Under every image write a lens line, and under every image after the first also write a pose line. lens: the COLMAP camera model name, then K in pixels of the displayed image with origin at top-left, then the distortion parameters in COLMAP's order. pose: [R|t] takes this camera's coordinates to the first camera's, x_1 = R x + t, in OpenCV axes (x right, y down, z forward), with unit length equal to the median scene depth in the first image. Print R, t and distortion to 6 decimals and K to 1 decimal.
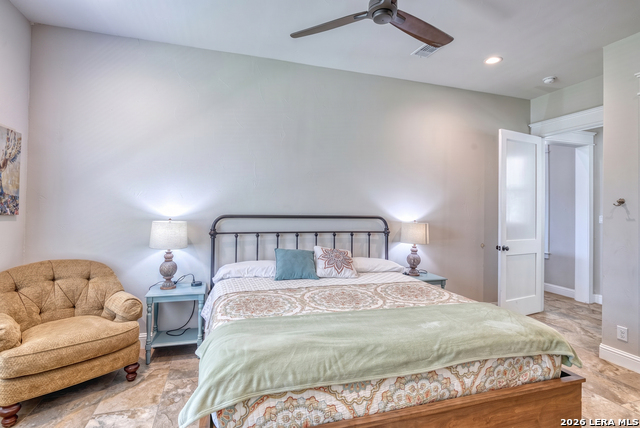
lens RADIAL K [[321.8, 0, 319.0], [0, 321.8, 209.0], [0, 0, 1]] dist [0.001013, 0.000014]
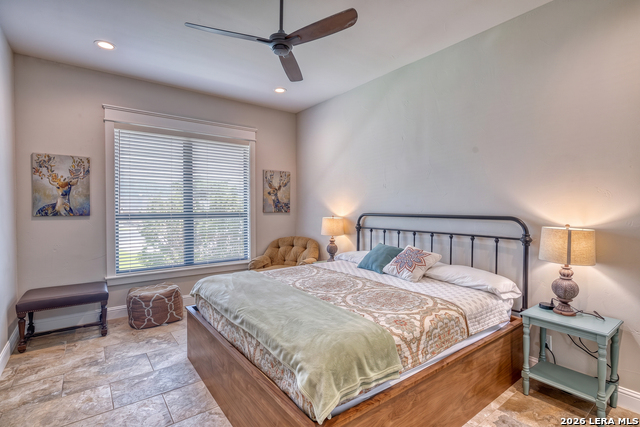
lens RADIAL K [[308.9, 0, 320.9], [0, 308.9, 212.8], [0, 0, 1]] dist [-0.002119, 0.001073]
pose [[0.338911, -0.000692, -0.940818, 0.732947], [-0.006975, 0.999970, -0.003248, 0.020474], [0.940793, 0.007663, 0.338896, 0.395899]]
